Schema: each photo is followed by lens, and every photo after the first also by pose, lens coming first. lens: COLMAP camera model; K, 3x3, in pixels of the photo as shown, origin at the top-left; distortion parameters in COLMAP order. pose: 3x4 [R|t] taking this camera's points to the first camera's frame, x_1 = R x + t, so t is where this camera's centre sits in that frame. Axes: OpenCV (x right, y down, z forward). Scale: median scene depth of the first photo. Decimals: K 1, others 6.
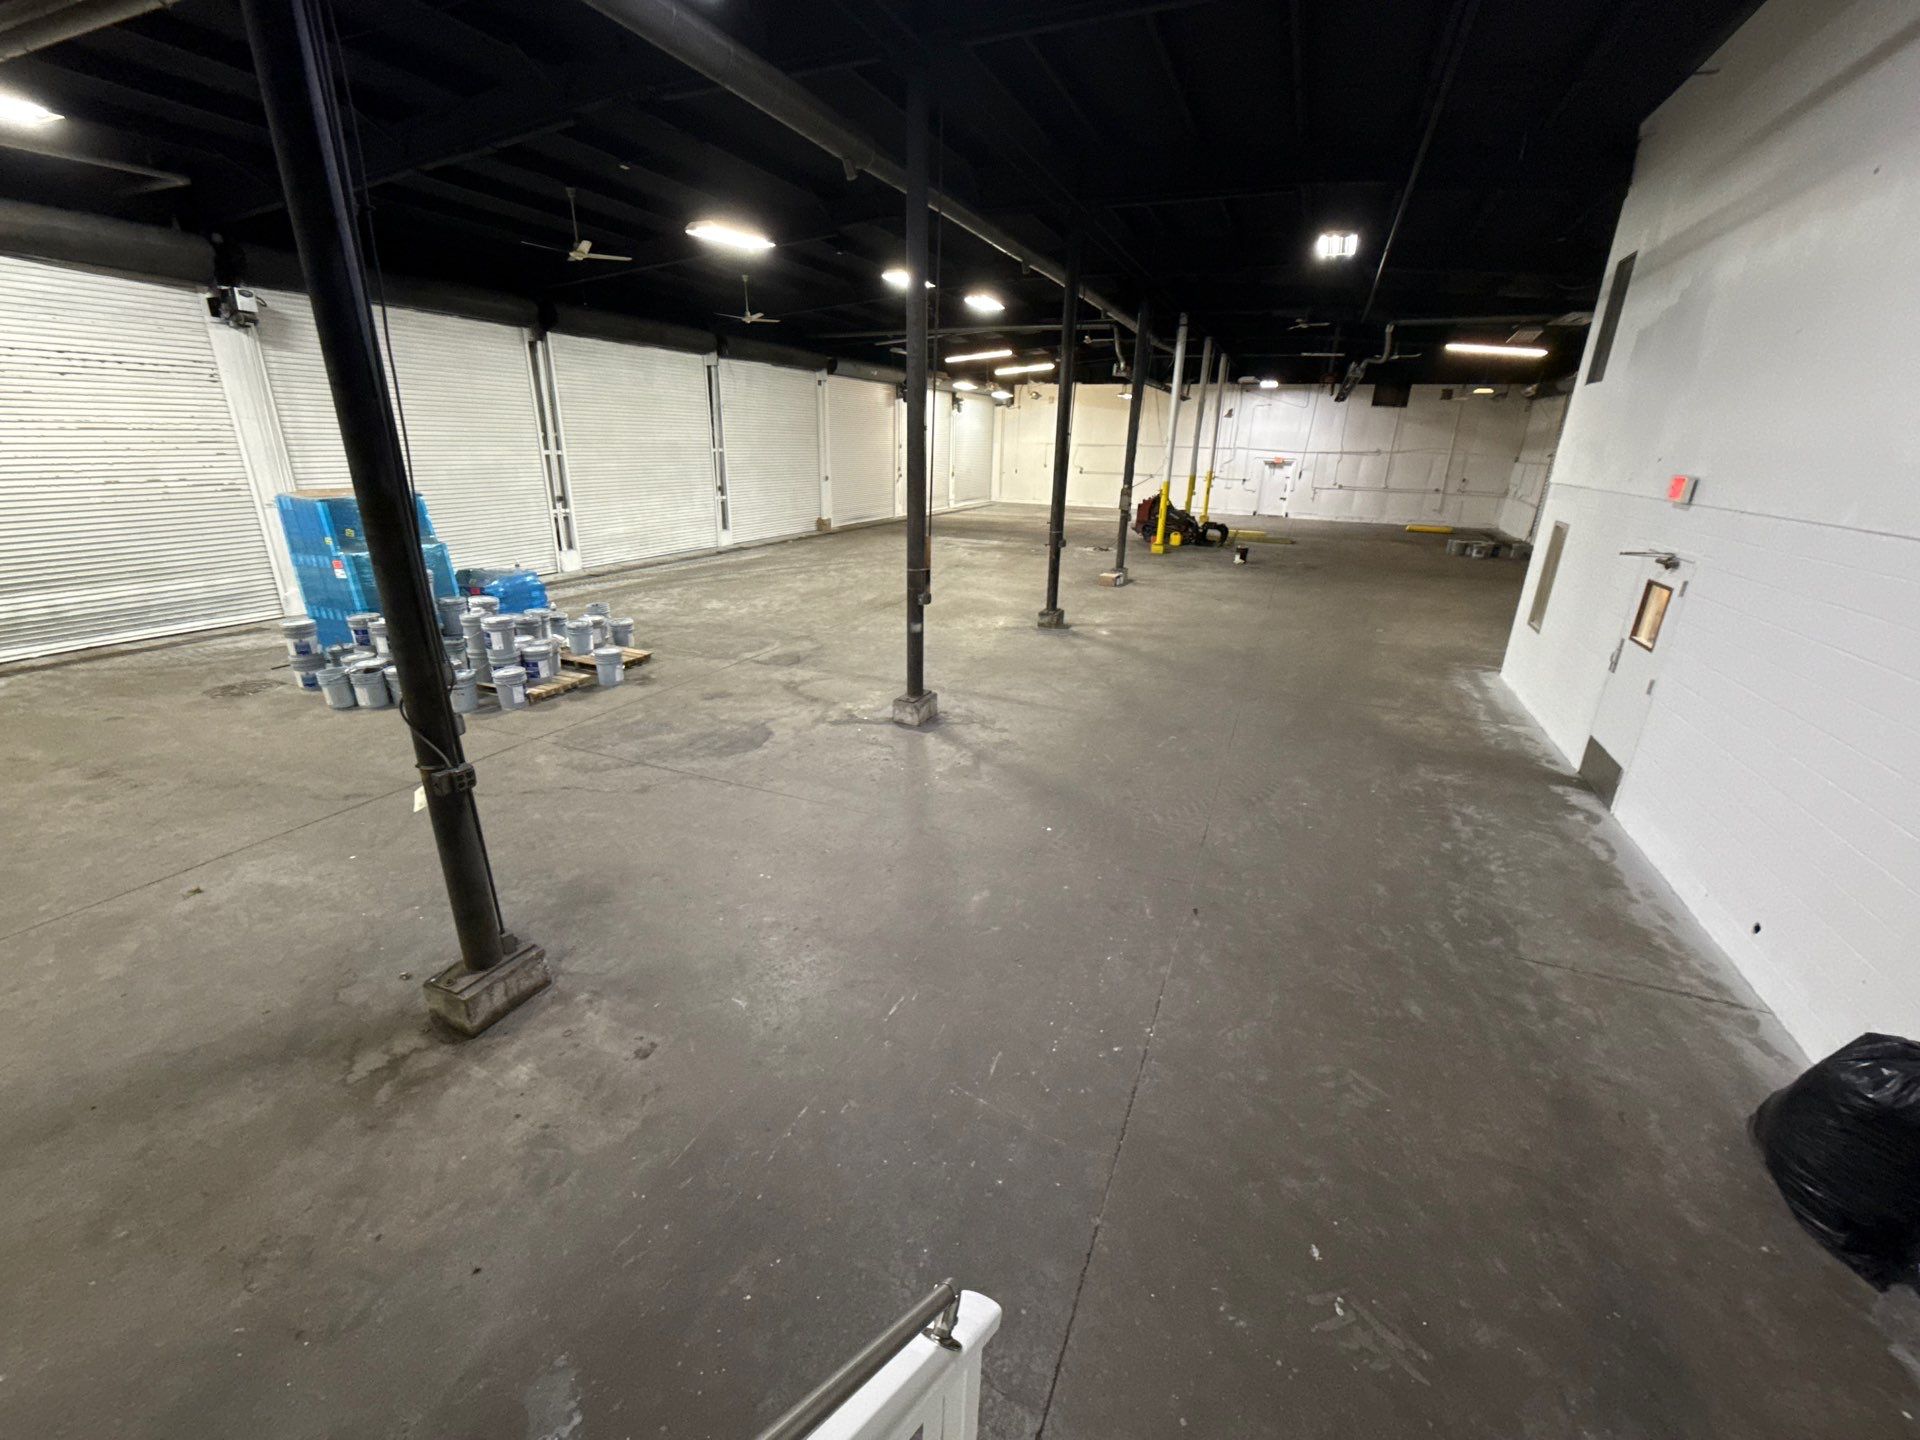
lens RADIAL K [[768.7, 0, 960.1], [0, 768.7, 713.5], [0, 0, 1]] dist [-0.001541, 0.000385]
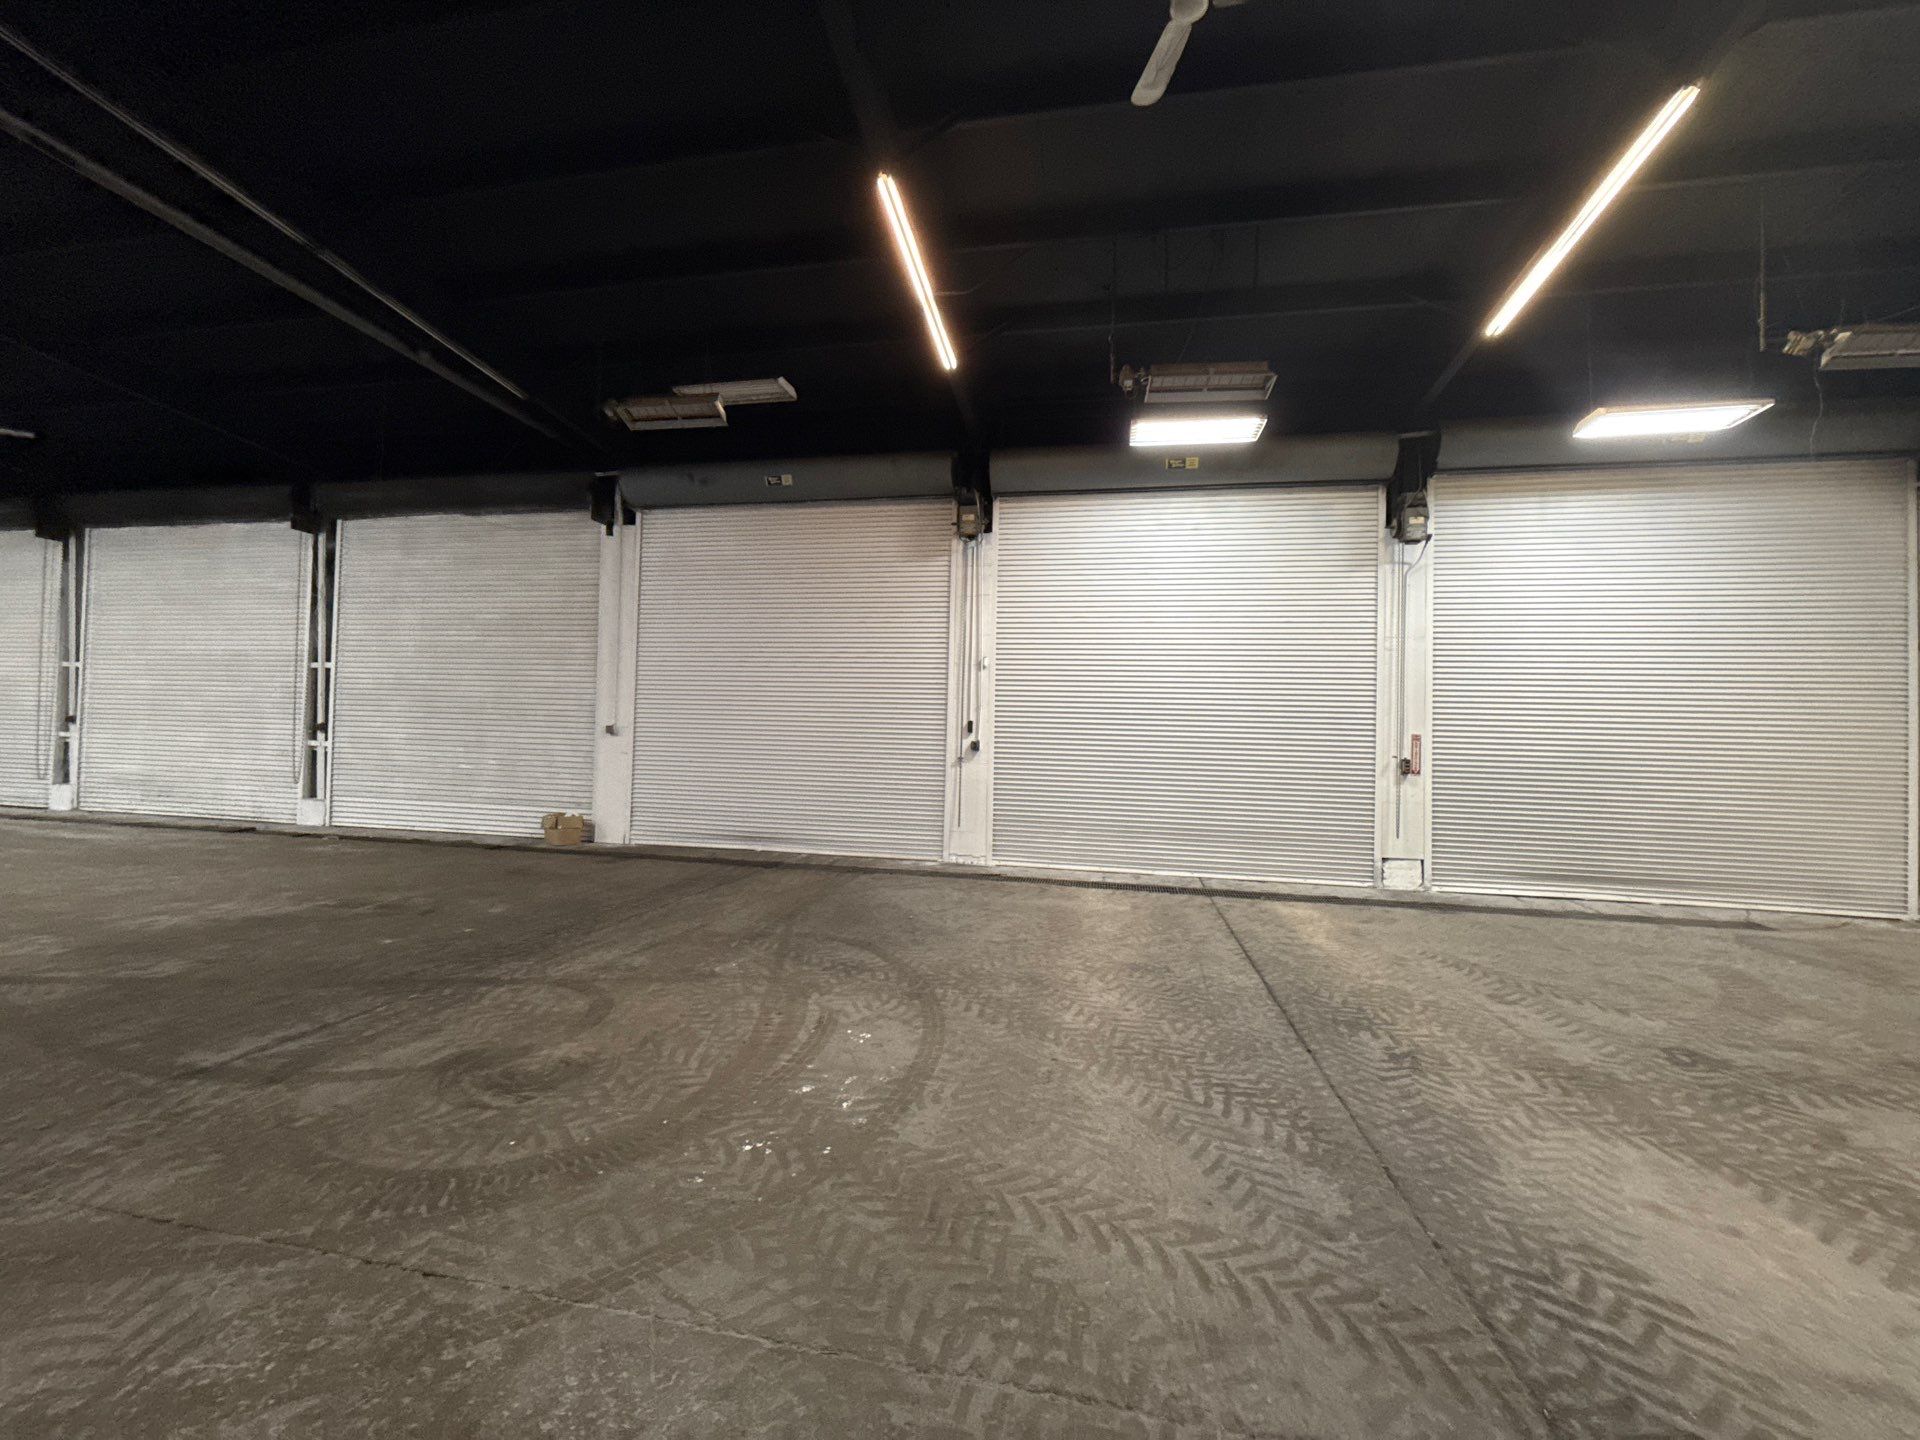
lens RADIAL K [[768.7, 0, 960.0], [0, 768.7, 719.9], [0, 0, 1]] dist [-0.001541, 0.000385]
pose [[0.228806, -0.021221, -0.973241, 0.366543], [-0.345316, 0.932979, -0.101526, -0.414366], [0.910167, 0.359306, 0.206143, 1.344257]]
